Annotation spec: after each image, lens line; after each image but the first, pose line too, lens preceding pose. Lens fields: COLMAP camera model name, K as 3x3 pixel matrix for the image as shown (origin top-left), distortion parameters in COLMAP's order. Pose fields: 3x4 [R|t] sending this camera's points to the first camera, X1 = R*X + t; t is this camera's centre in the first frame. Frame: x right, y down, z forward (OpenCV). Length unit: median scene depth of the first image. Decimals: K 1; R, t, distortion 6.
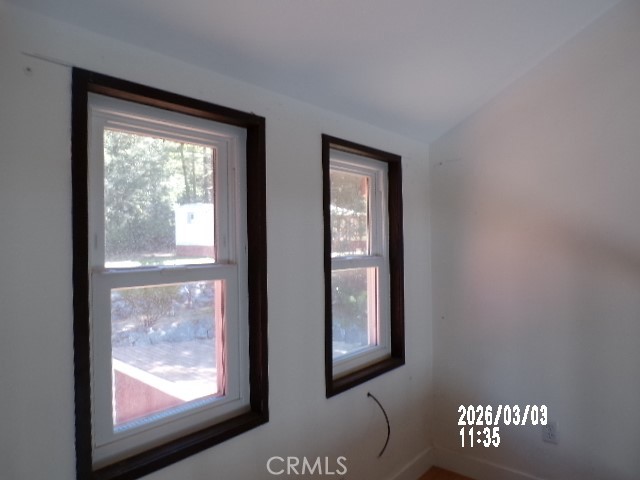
lens RADIAL K [[429.2, 0, 318.4], [0, 429.2, 242.4], [0, 0, 1]] dist [-0.047480, 0.017302]
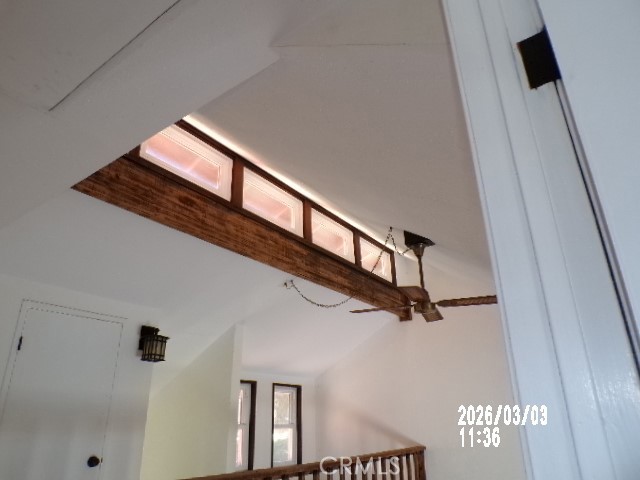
lens RADIAL K [[429.2, 0, 318.4], [0, 429.2, 242.4], [0, 0, 1]] dist [-0.047480, 0.017302]
pose [[0.995359, 0.041817, 0.086675, 0.023703], [-0.005530, 0.924021, -0.382301, -0.000657], [-0.096077, 0.380047, 0.919964, -1.933219]]
